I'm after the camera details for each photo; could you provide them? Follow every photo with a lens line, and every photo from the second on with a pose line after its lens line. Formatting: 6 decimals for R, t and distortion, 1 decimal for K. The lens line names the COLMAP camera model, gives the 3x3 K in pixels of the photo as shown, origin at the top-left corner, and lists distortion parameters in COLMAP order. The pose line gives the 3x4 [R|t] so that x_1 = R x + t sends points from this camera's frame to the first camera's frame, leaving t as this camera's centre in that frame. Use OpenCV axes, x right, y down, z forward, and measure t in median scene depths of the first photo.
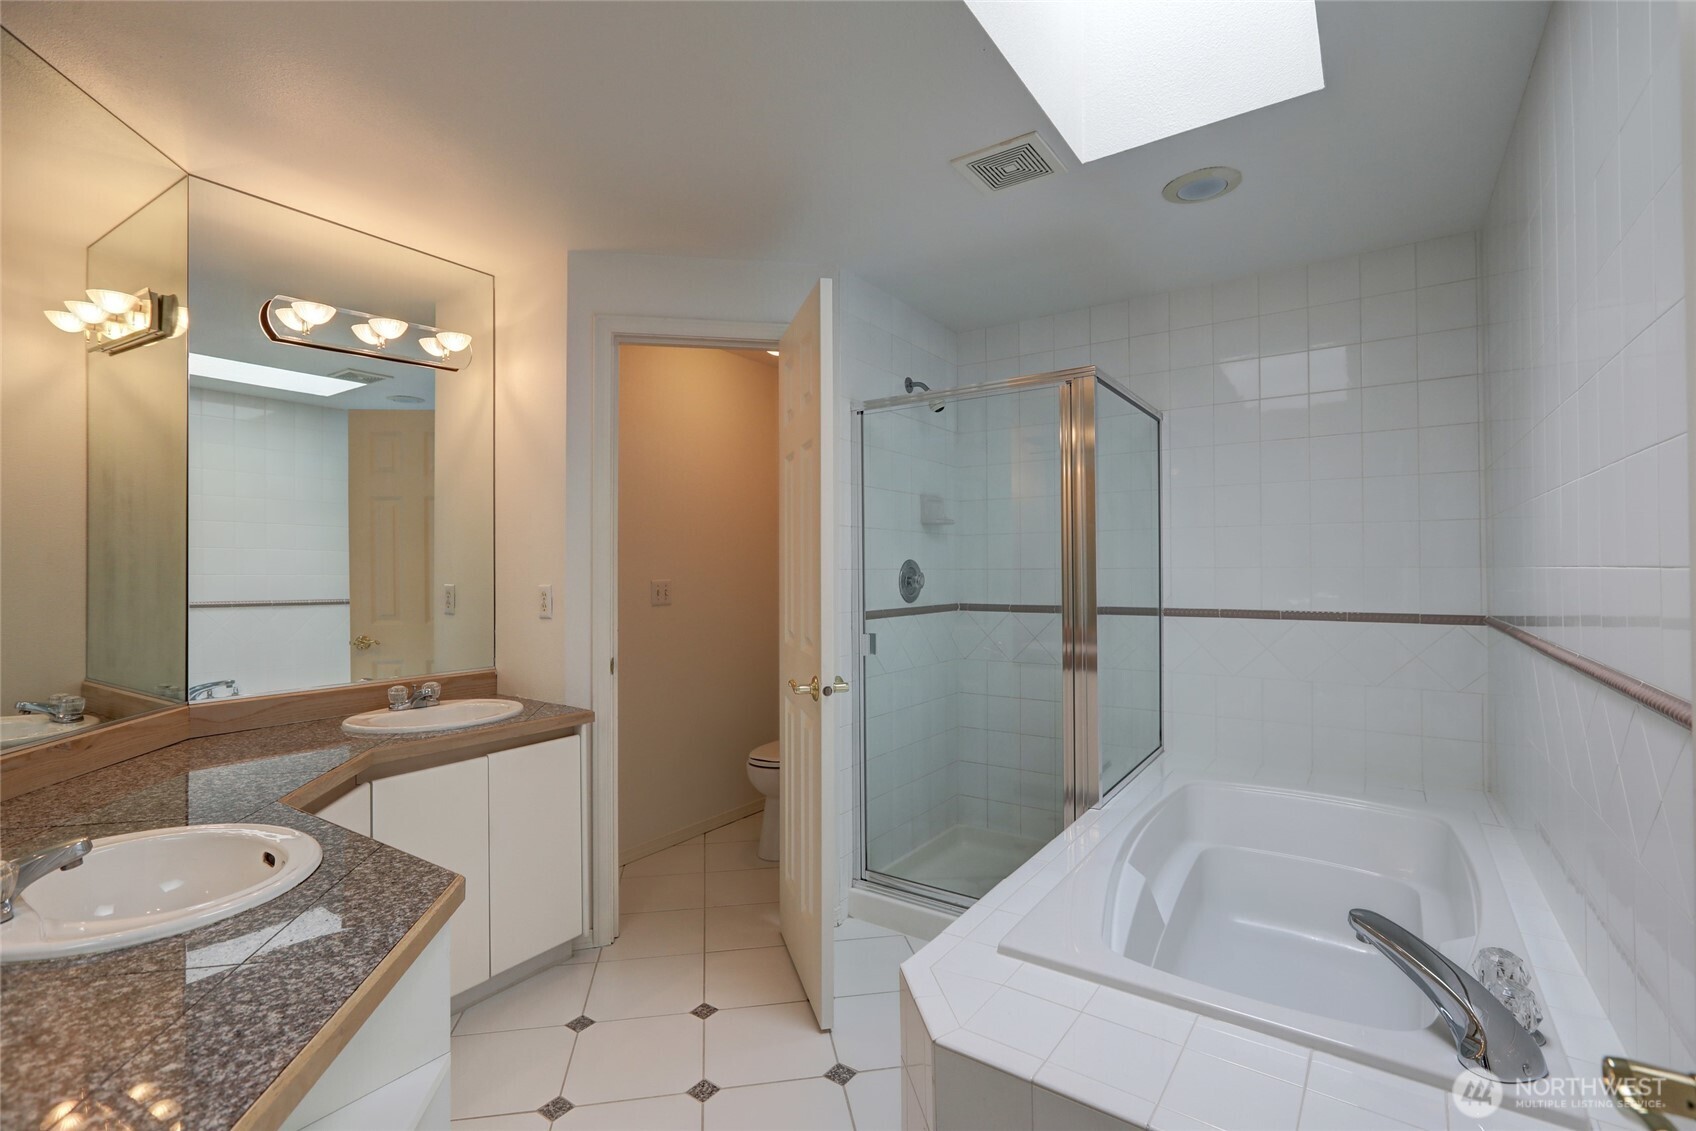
lens RADIAL K [[795.6, 0, 842.4], [0, 795.6, 568.5], [0, 0, 1]] dist [-0.003801, 0.000923]
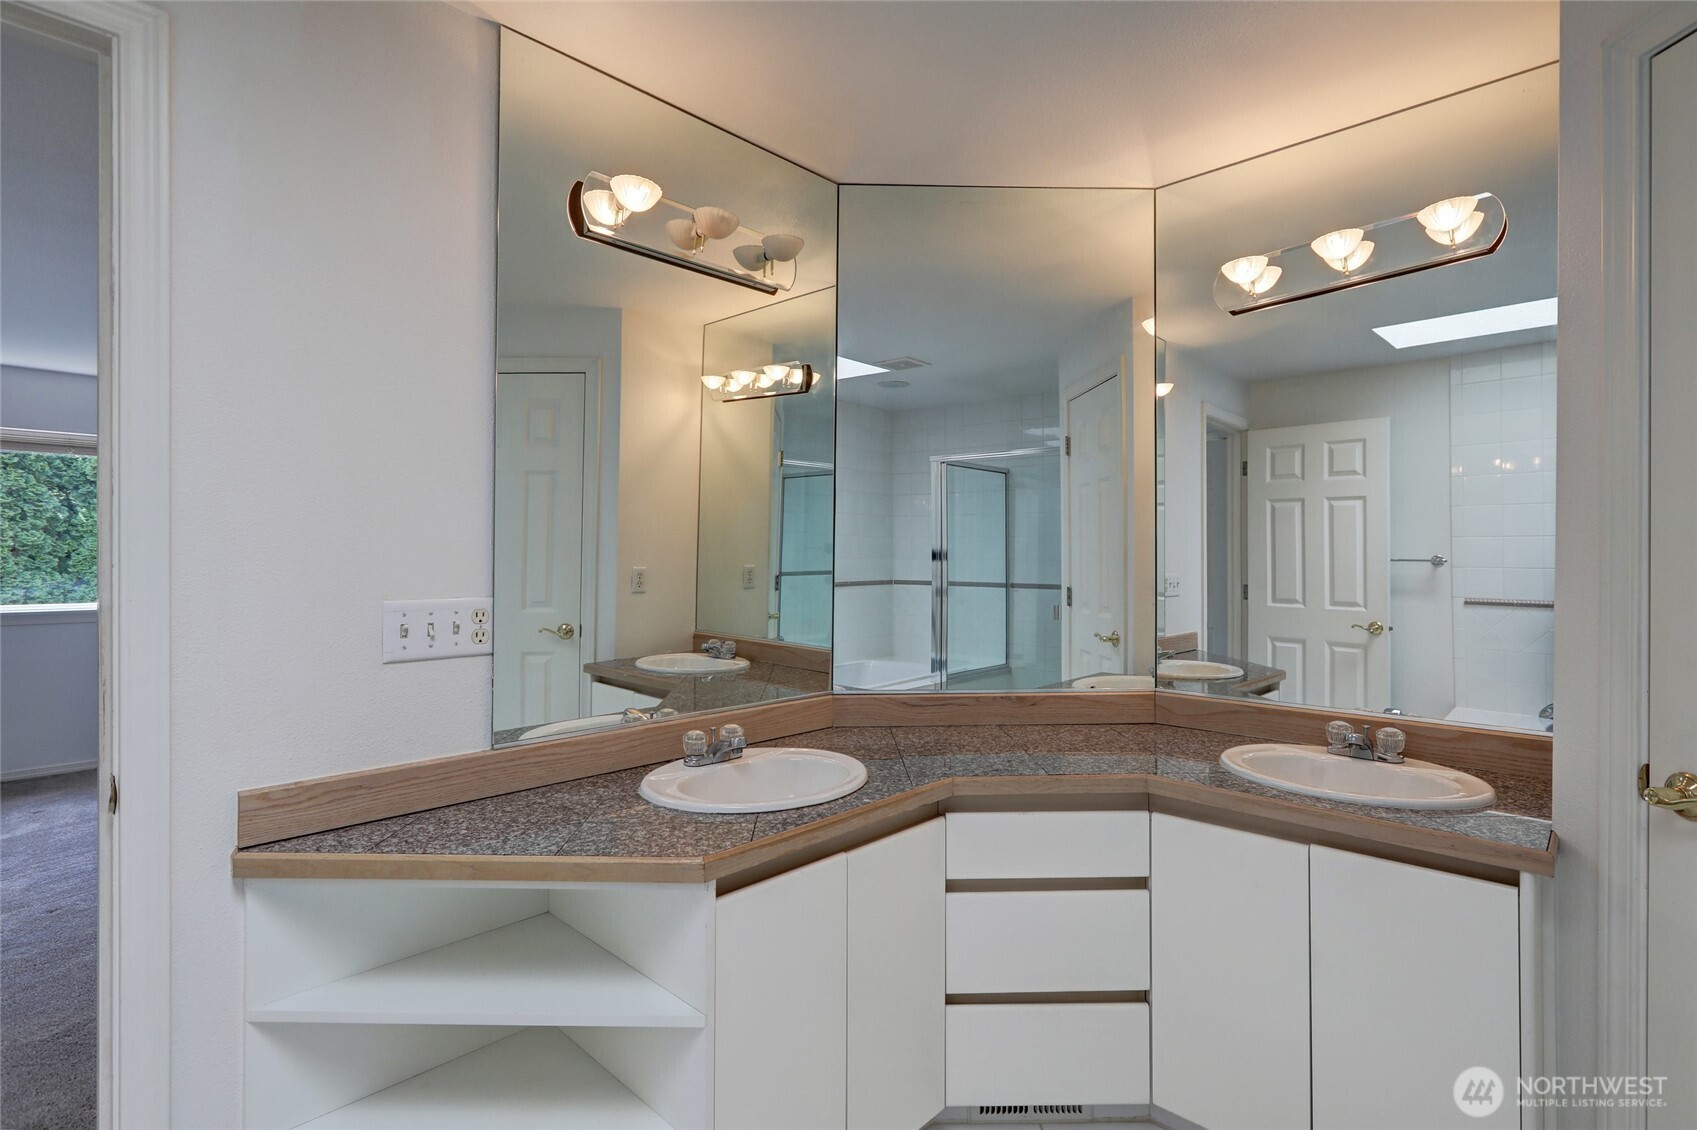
lens RADIAL K [[814.6, 0, 844.1], [0, 814.6, 557.6], [0, 0, 1]] dist [-0.001510, 0.000181]
pose [[-0.189749, -0.001834, -0.981831, 0.296460], [0.004489, 0.999986, -0.002735, -0.003826], [0.981822, -0.004927, -0.189738, 0.763577]]
